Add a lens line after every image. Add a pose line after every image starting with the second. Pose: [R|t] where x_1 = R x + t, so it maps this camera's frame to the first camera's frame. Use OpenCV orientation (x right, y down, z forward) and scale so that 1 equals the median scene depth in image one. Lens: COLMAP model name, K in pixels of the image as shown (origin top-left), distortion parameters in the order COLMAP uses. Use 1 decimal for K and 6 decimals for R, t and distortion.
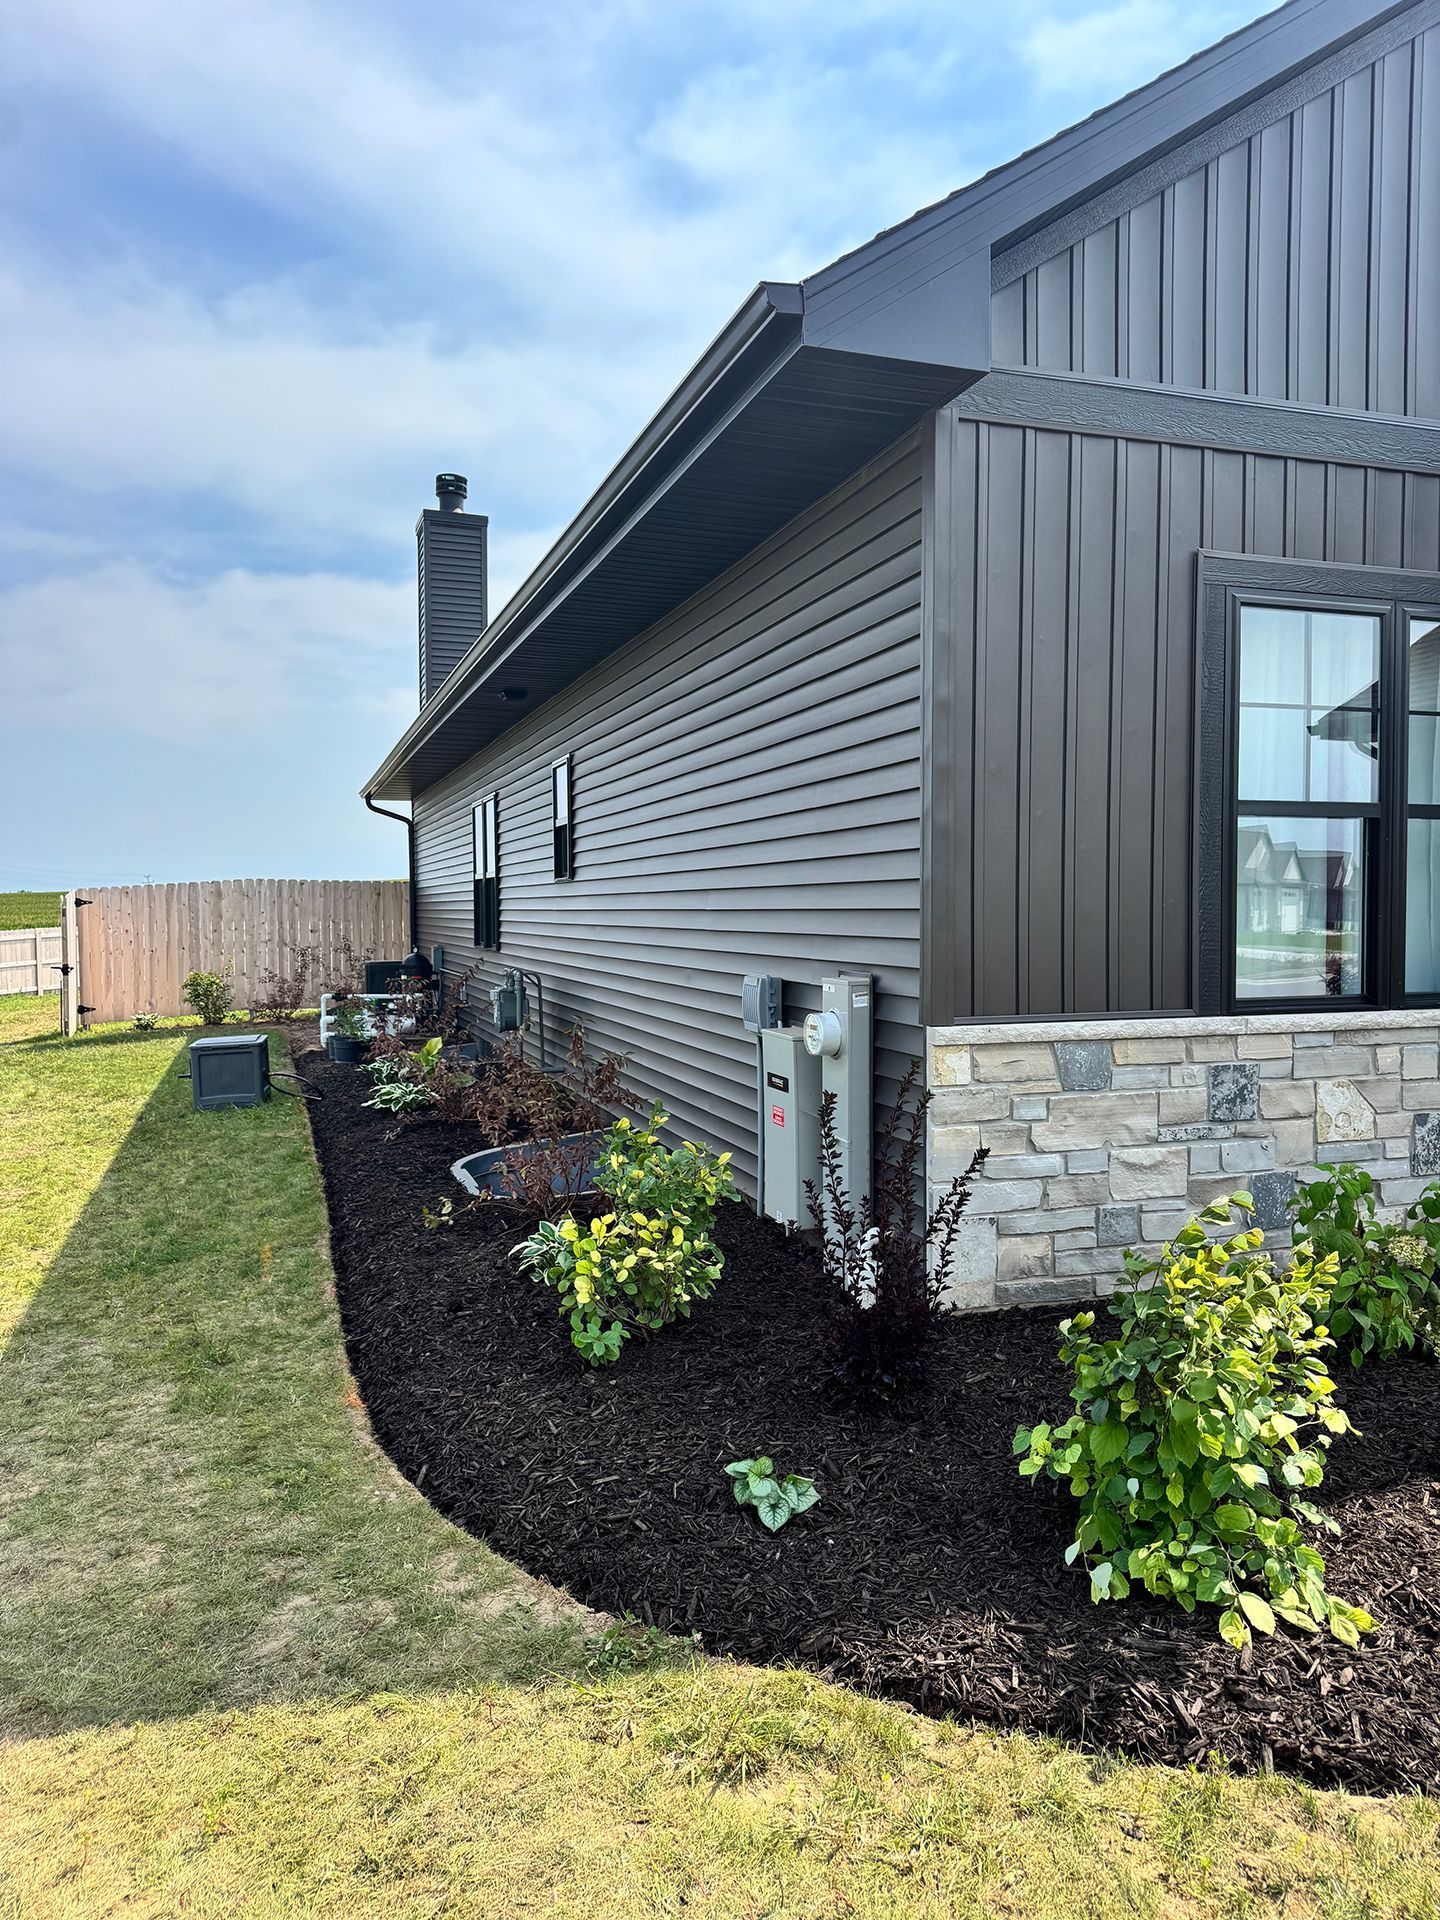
lens RADIAL K [[1316.7, 0, 722.6], [0, 1316.7, 960.0], [0, 0, 1]] dist [-0.023889, -0.016838]
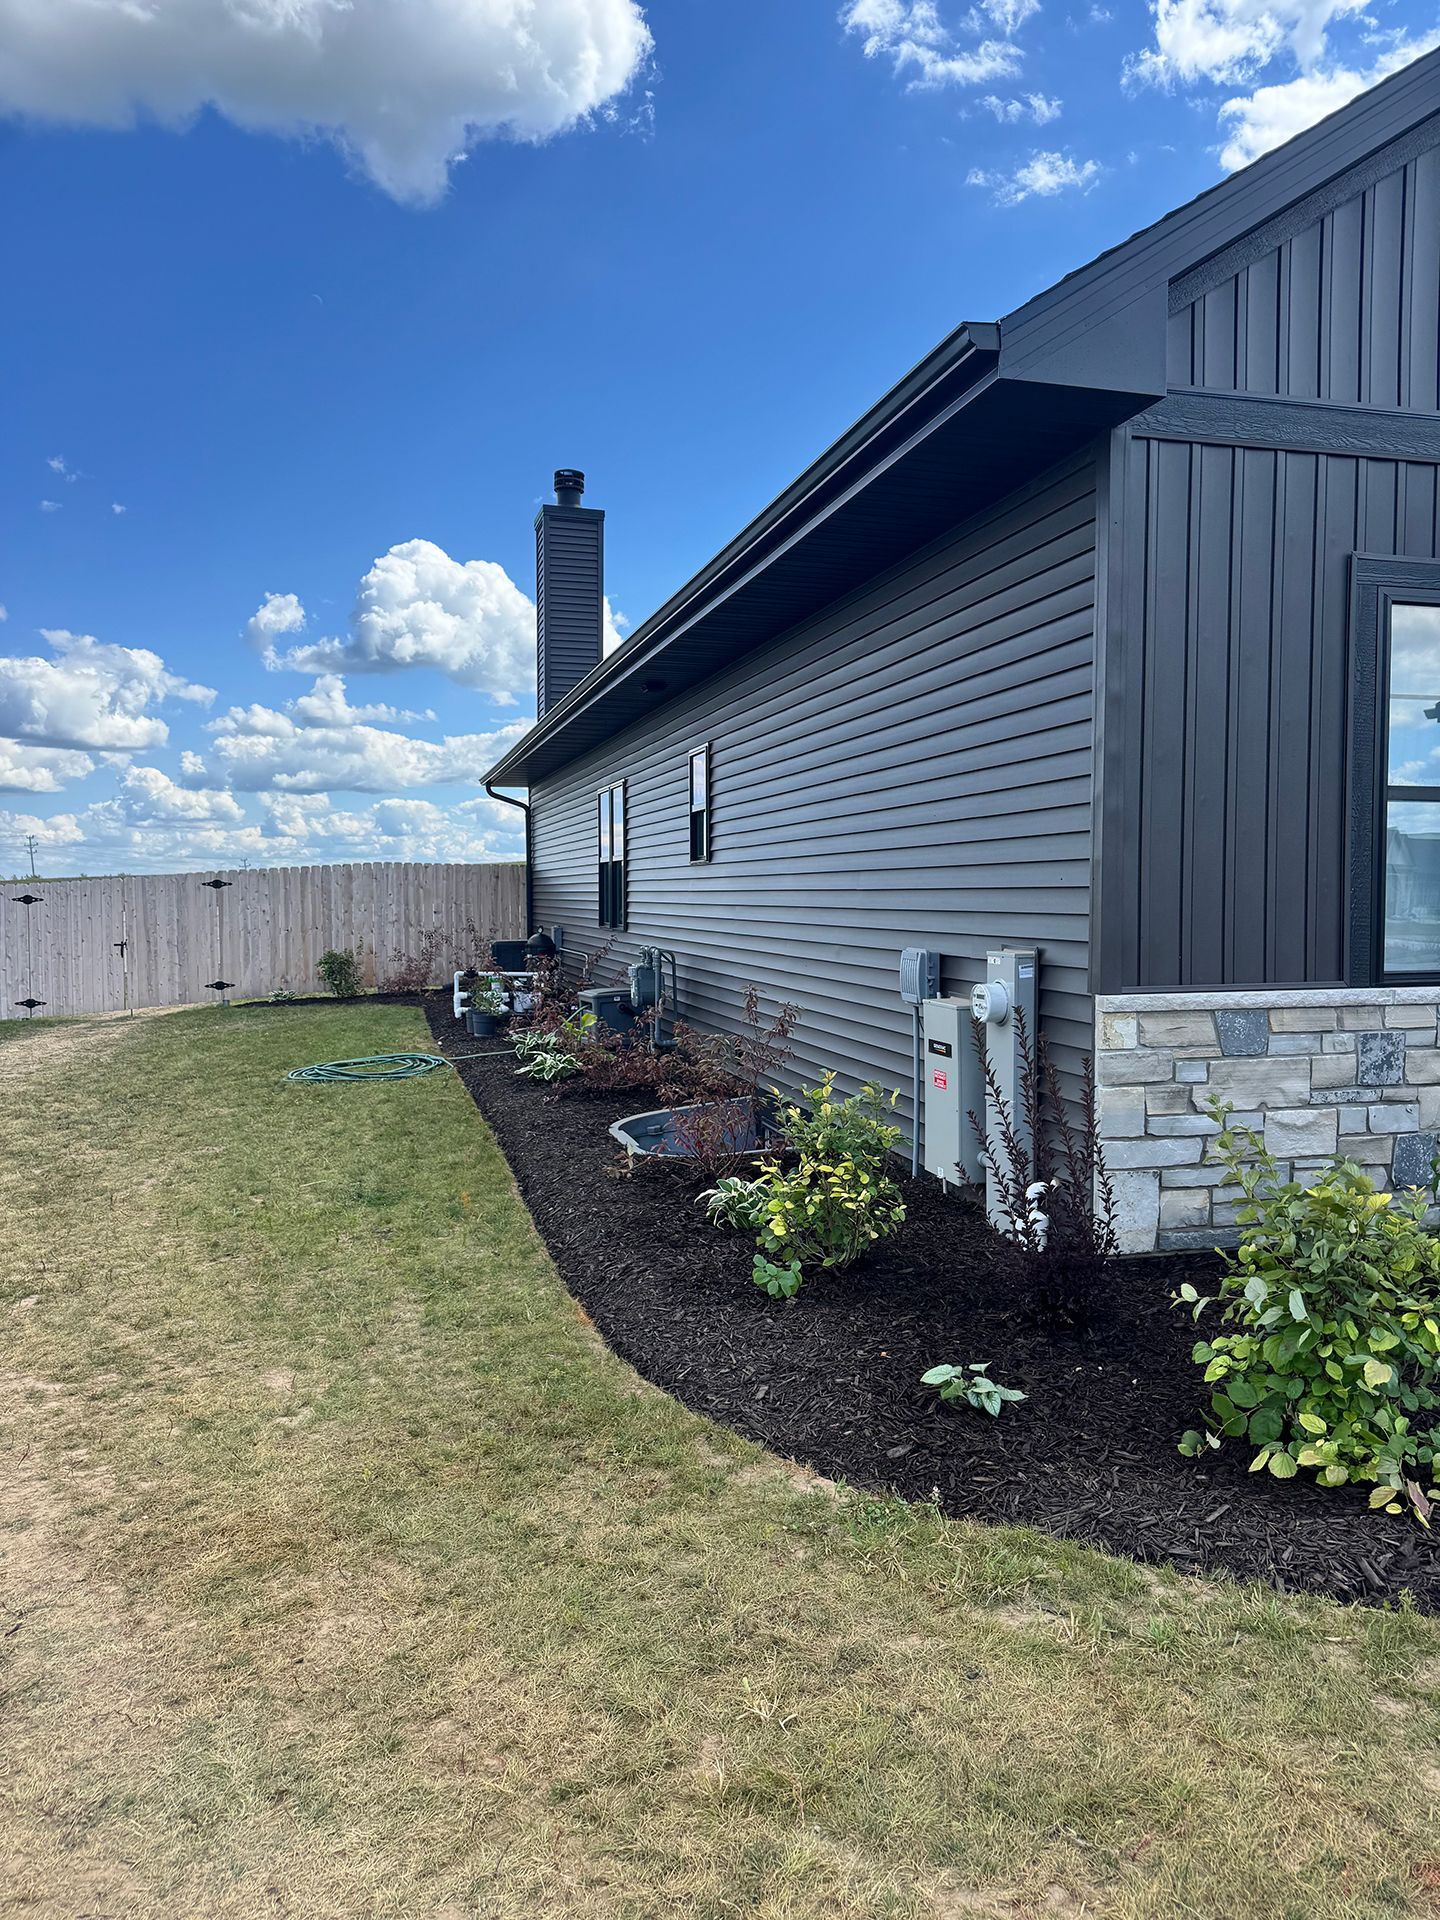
lens RADIAL K [[1316.7, 0, 710.8], [0, 1316.7, 955.4], [0, 0, 1]] dist [-0.023889, -0.016838]
pose [[0.997381, 0.007018, -0.071990, -0.079646], [-0.006493, 0.999951, 0.007526, 0.011575], [0.072039, -0.007039, 0.997377, -0.102293]]
